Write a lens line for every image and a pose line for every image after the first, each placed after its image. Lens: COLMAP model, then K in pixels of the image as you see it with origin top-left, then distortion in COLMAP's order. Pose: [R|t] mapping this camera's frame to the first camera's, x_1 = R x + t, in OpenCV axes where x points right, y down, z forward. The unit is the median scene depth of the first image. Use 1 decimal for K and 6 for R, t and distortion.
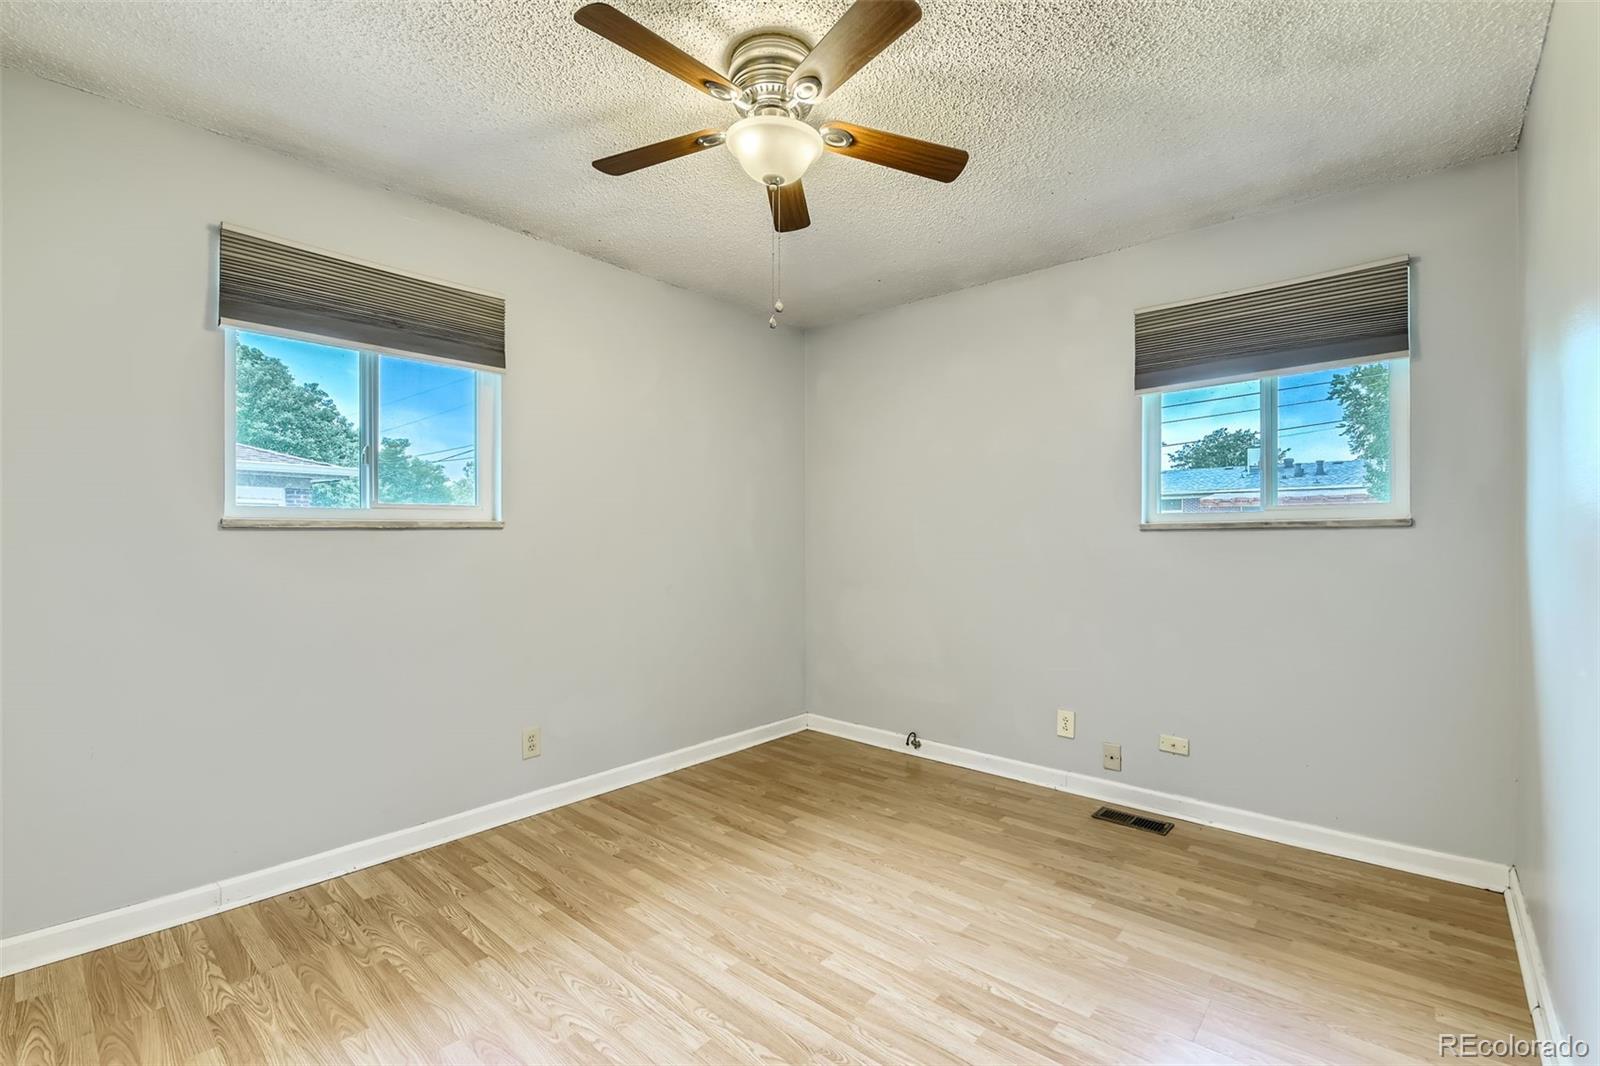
lens RADIAL K [[695.3, 0, 797.7], [0, 695.3, 539.1], [0, 0, 1]] dist [-0.002540, -0.009524]
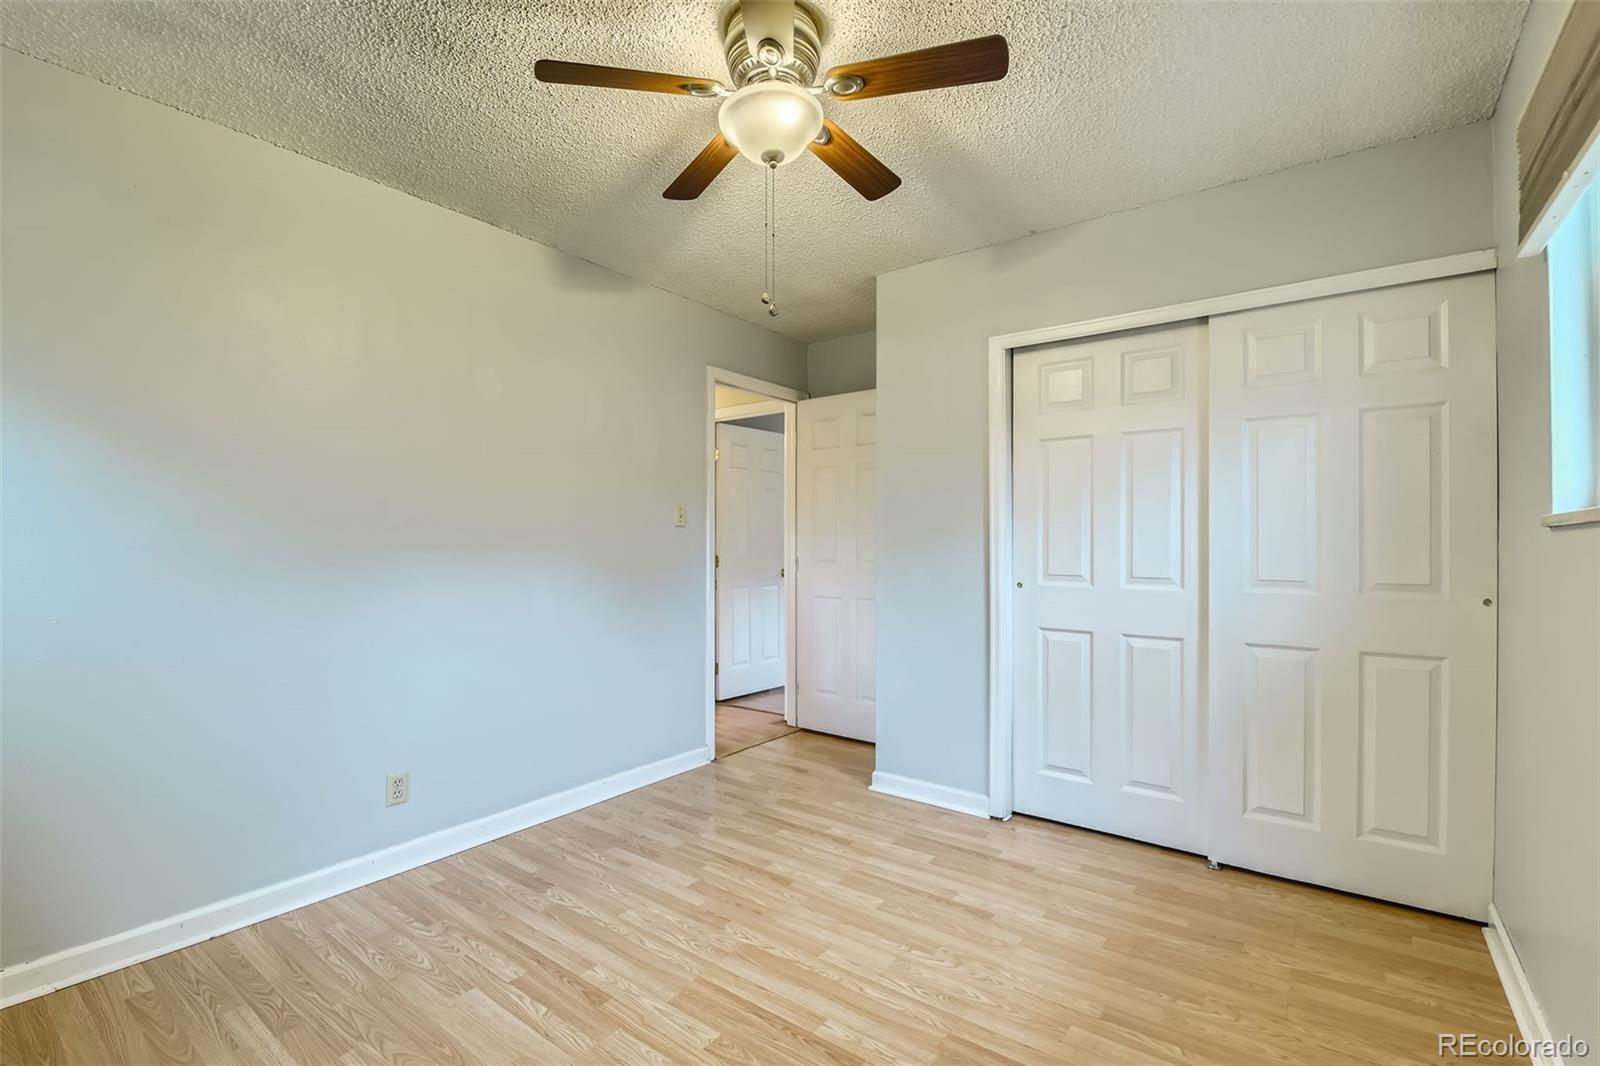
lens RADIAL K [[695.3, 0, 801.1], [0, 695.3, 536.4], [0, 0, 1]] dist [-0.002540, -0.009524]
pose [[-0.996520, 0.000020, -0.083355, 0.004964], [-0.000003, 1.000000, 0.000279, -0.010467], [0.083355, 0.000278, -0.996520, 2.014237]]
